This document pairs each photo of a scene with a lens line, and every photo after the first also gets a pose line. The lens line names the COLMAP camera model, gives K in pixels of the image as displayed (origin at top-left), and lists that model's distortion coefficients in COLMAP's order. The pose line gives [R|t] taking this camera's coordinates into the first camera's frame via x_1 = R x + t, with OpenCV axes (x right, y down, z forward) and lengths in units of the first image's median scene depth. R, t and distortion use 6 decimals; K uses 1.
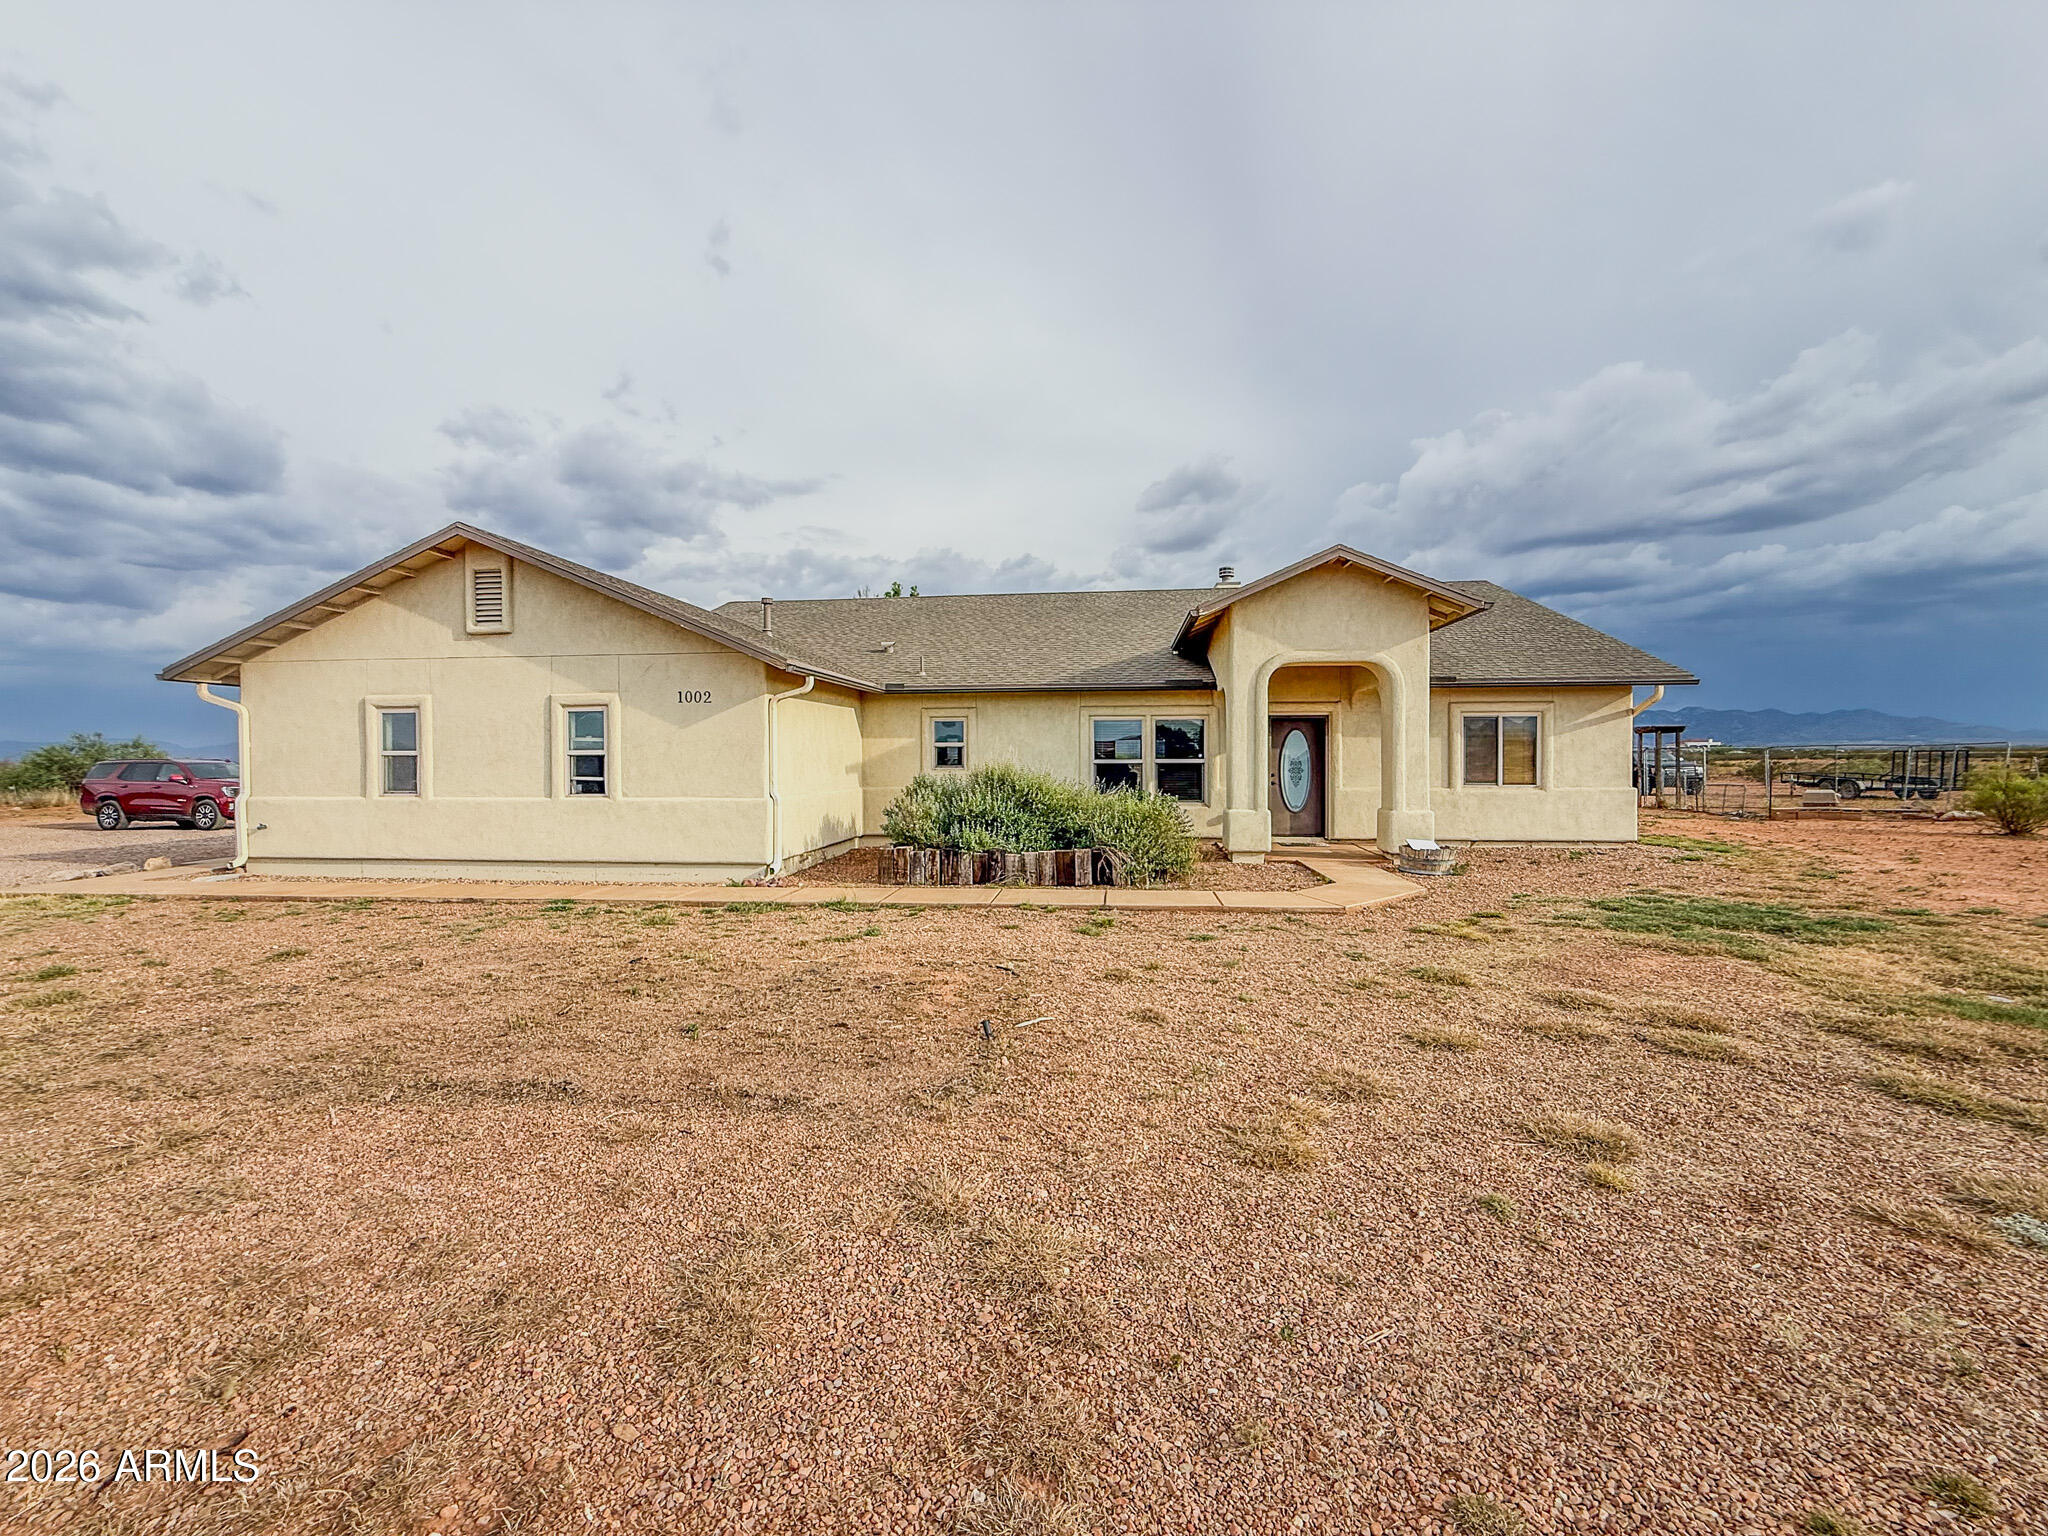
lens RADIAL K [[816.8, 0, 1020.5], [0, 816.8, 768.0], [0, 0, 1]] dist [0.002004, -0.000039]
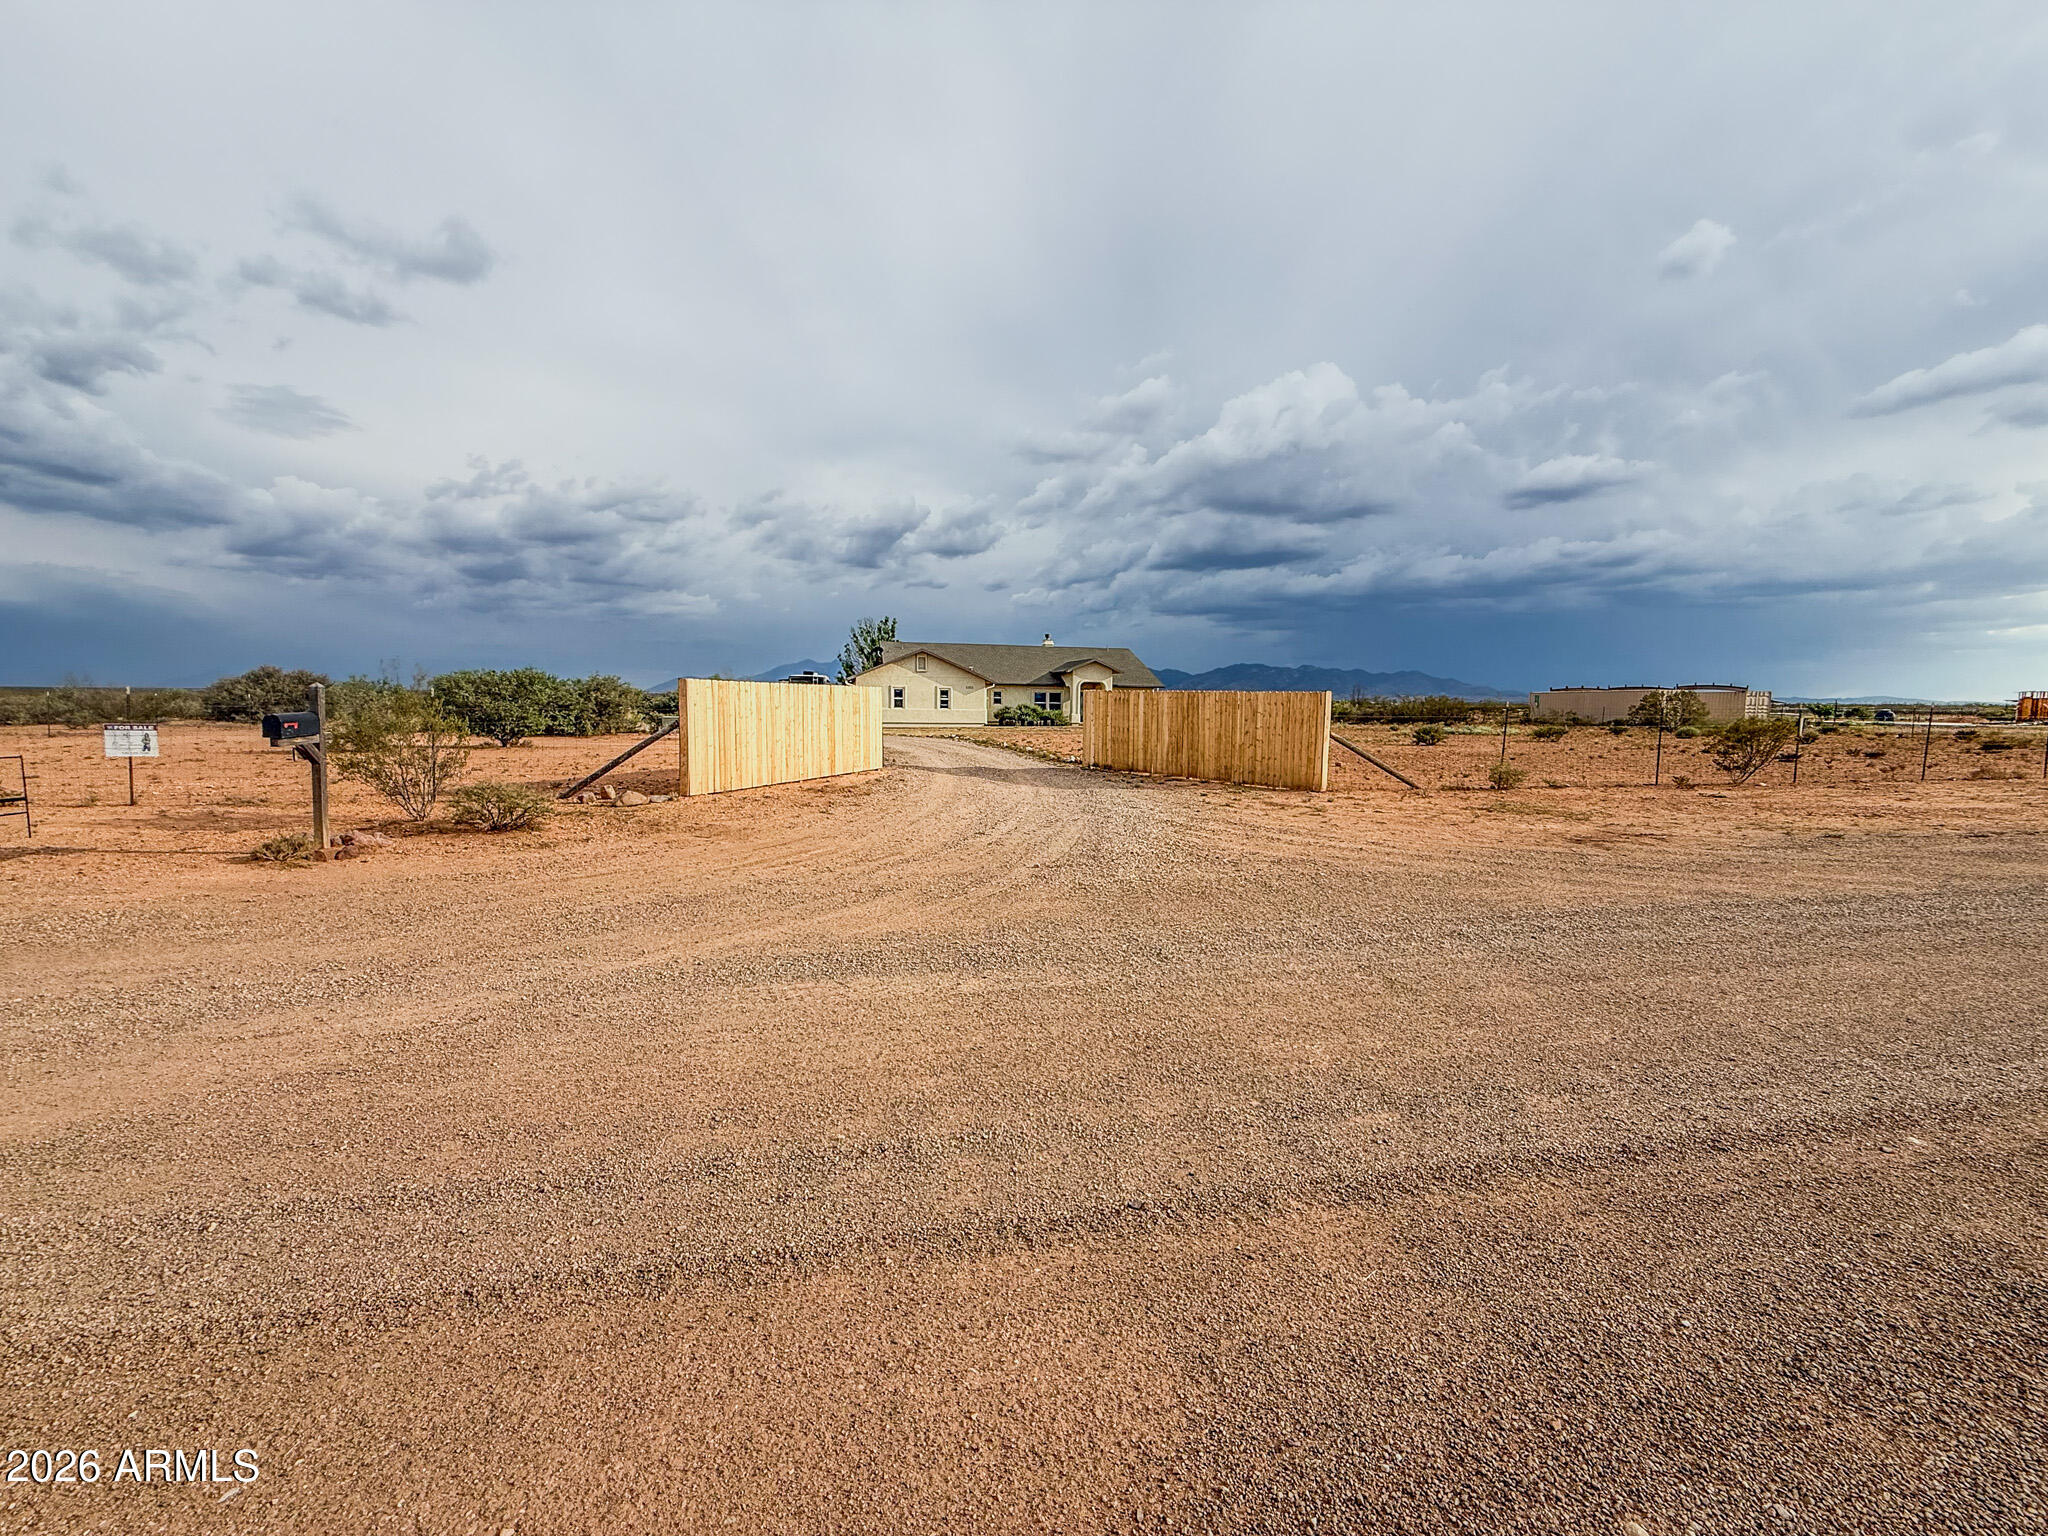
lens RADIAL K [[816.8, 0, 1017.7], [0, 816.8, 760.2], [0, 0, 1]] dist [0.002004, -0.000039]
pose [[0.939955, -0.008965, 0.341181, -1.421366], [-0.011476, 0.998259, 0.057849, 0.043479], [-0.341106, -0.058291, 0.938216, -2.854989]]
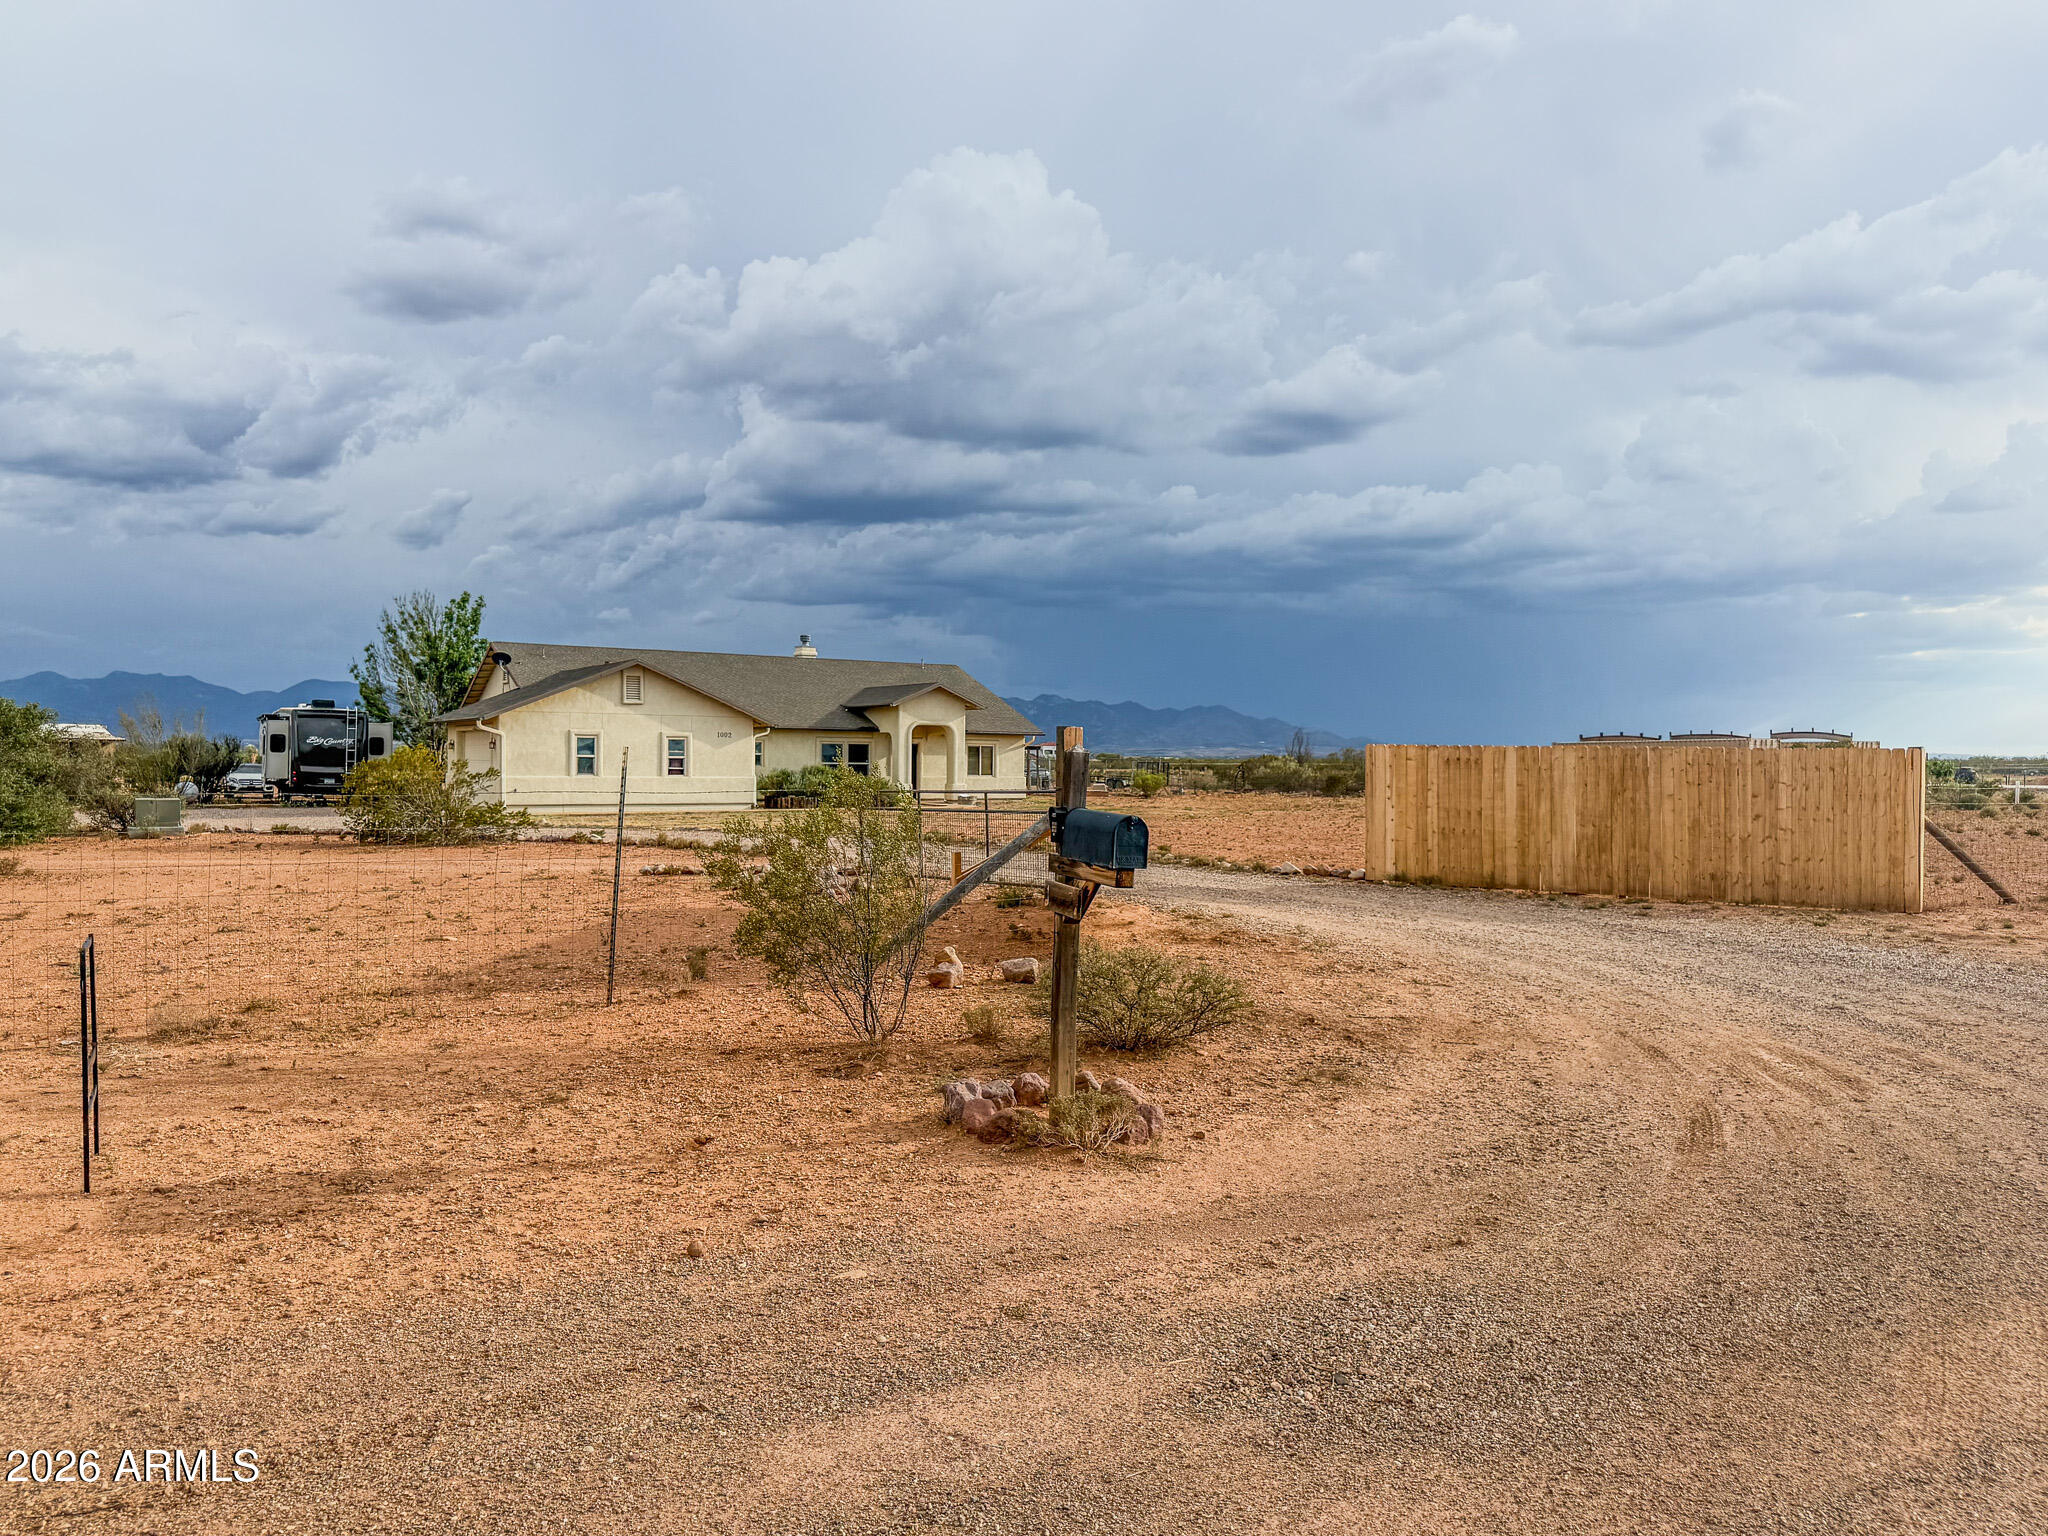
lens RADIAL K [[1473.5, 0, 1054.4], [0, 1473.5, 772.2], [0, 0, 1]] dist [0.033299, -0.003701]
pose [[0.767215, 0.006070, 0.641361, -2.012022], [-0.002943, 0.999978, -0.005943, 0.038755], [-0.641383, 0.002672, 0.767216, -2.445310]]
